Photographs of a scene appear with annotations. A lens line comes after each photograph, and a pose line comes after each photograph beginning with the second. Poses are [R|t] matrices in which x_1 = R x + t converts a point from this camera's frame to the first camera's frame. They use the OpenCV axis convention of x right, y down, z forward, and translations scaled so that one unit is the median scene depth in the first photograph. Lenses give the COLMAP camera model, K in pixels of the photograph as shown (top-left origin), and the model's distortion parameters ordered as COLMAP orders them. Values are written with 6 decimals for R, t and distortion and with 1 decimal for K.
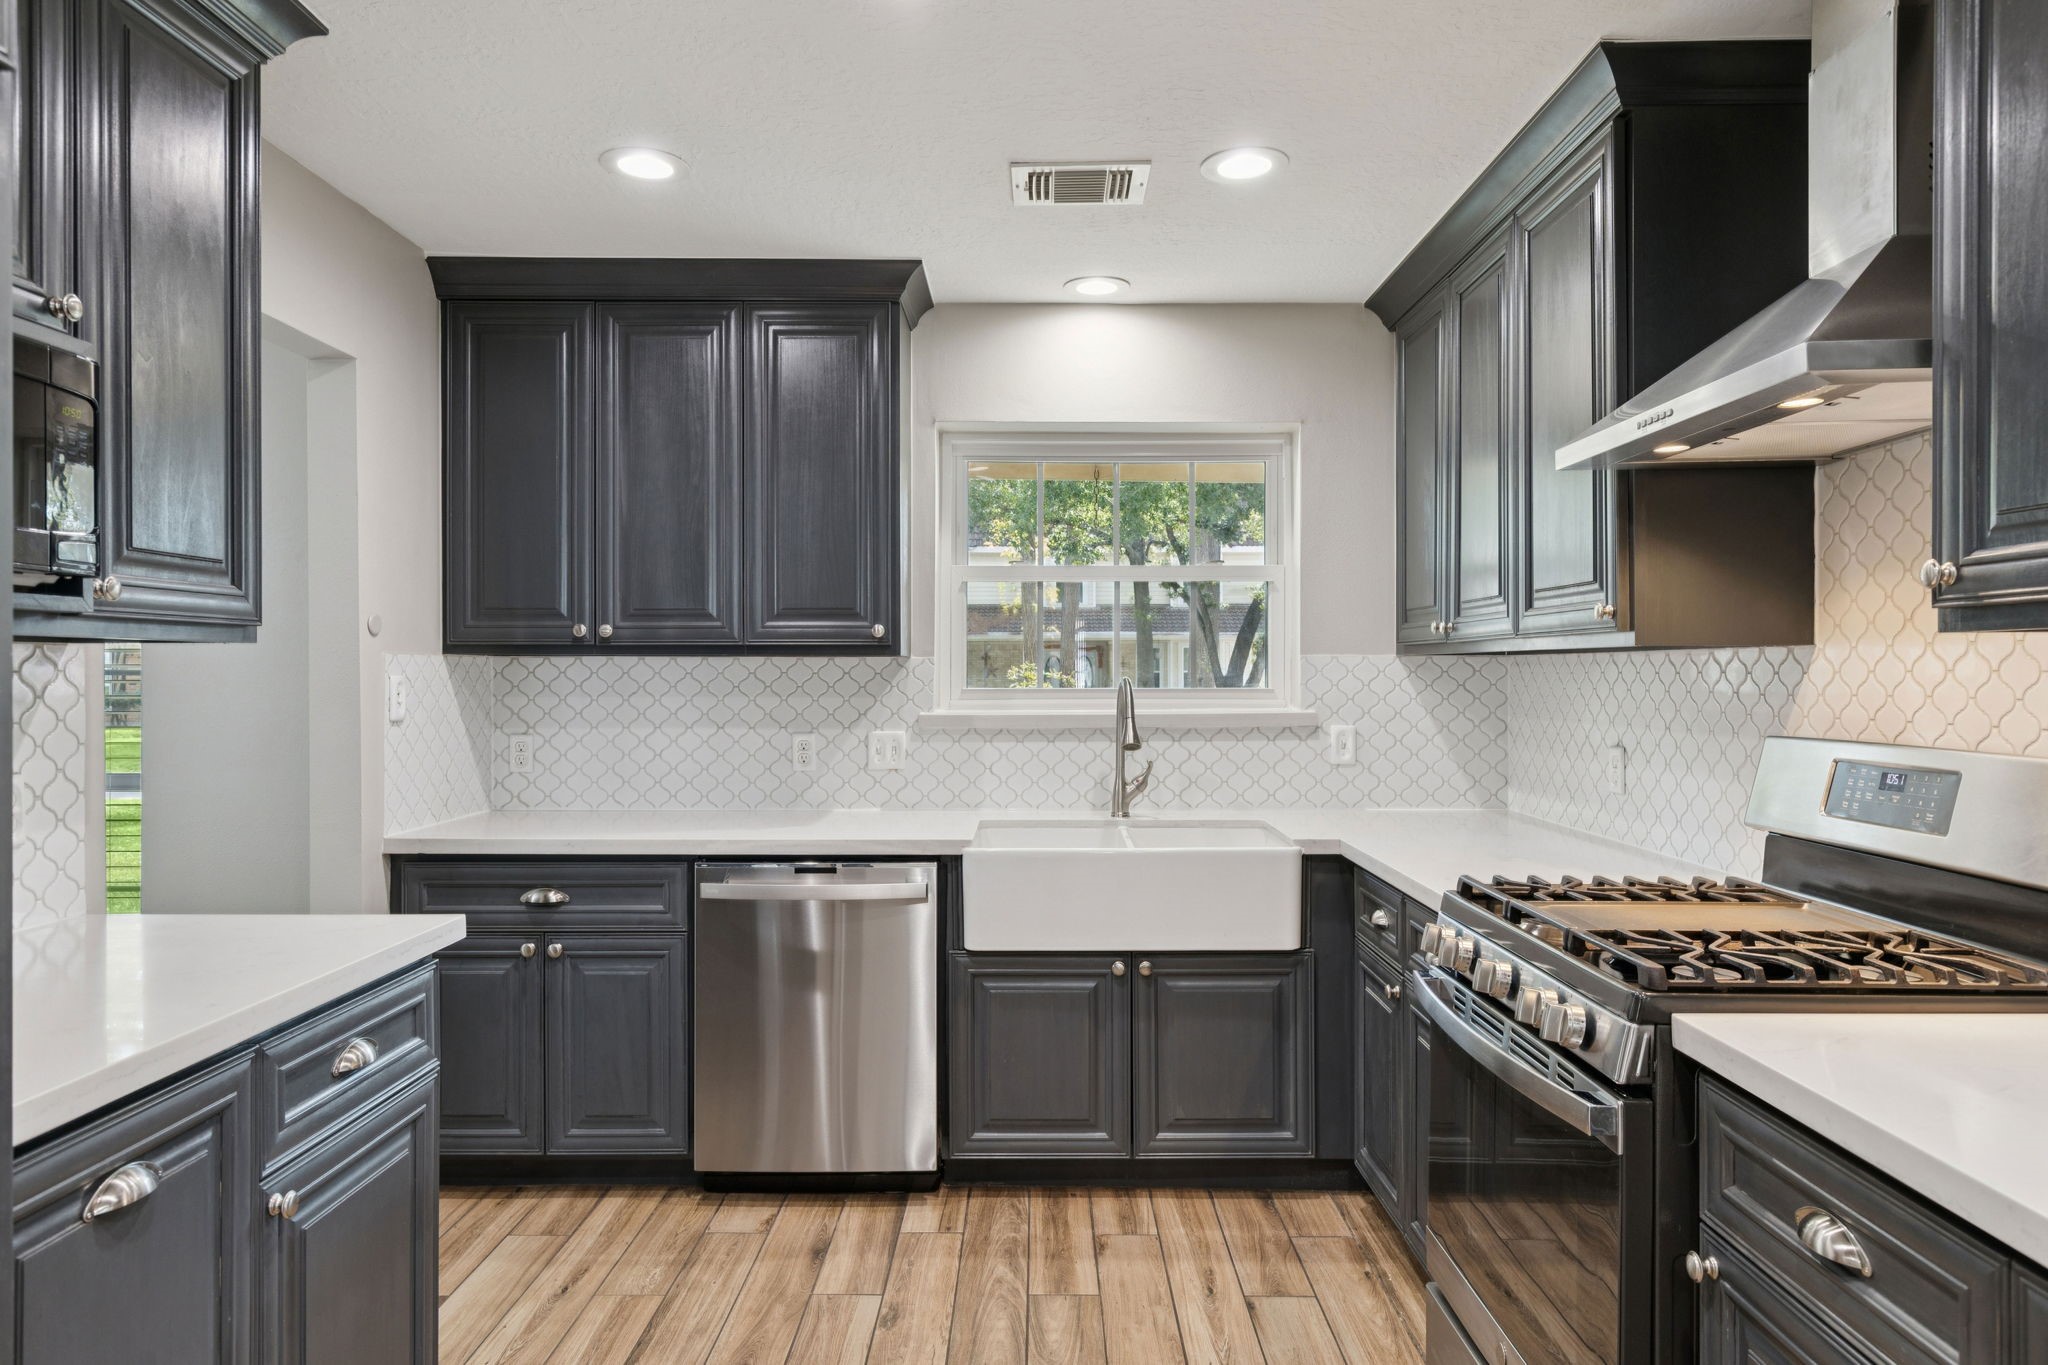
lens RADIAL K [[1247.4, 0, 1066.9], [0, 1247.4, 682.0], [0, 0, 1]] dist [0.000962, 0.001210]
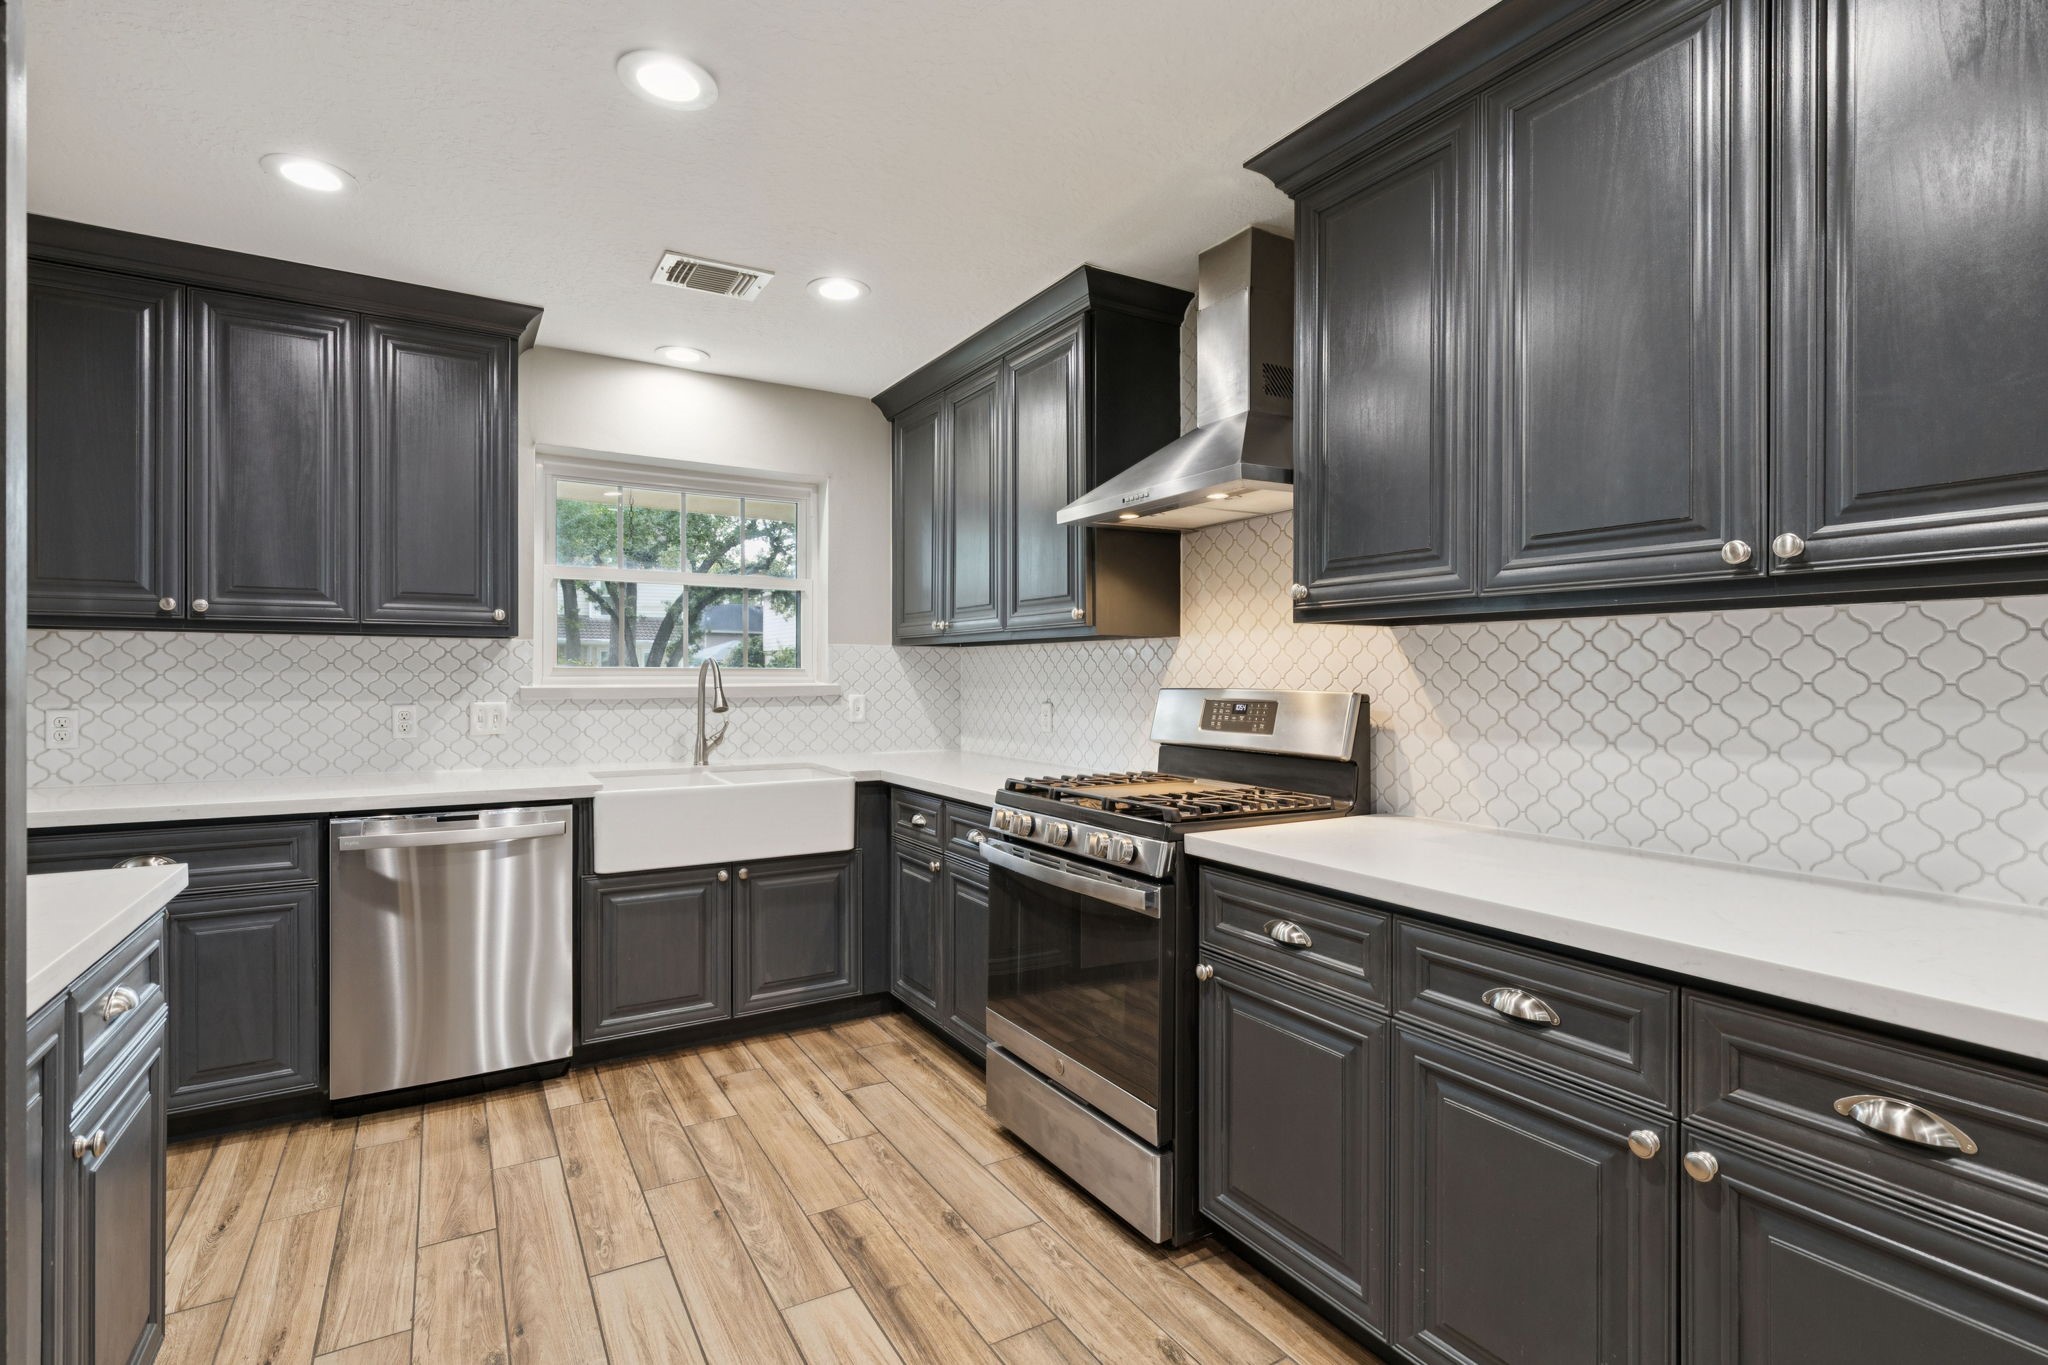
lens RADIAL K [[933.5, 0, 1024.0], [0, 933.5, 682.5], [0, 0, 1]] dist [-0.001136, -0.000250]
pose [[0.863940, -0.001508, 0.503593, -0.181847], [0.000488, 0.999998, 0.002157, 0.023170], [-0.503595, -0.001618, 0.863938, -0.013699]]
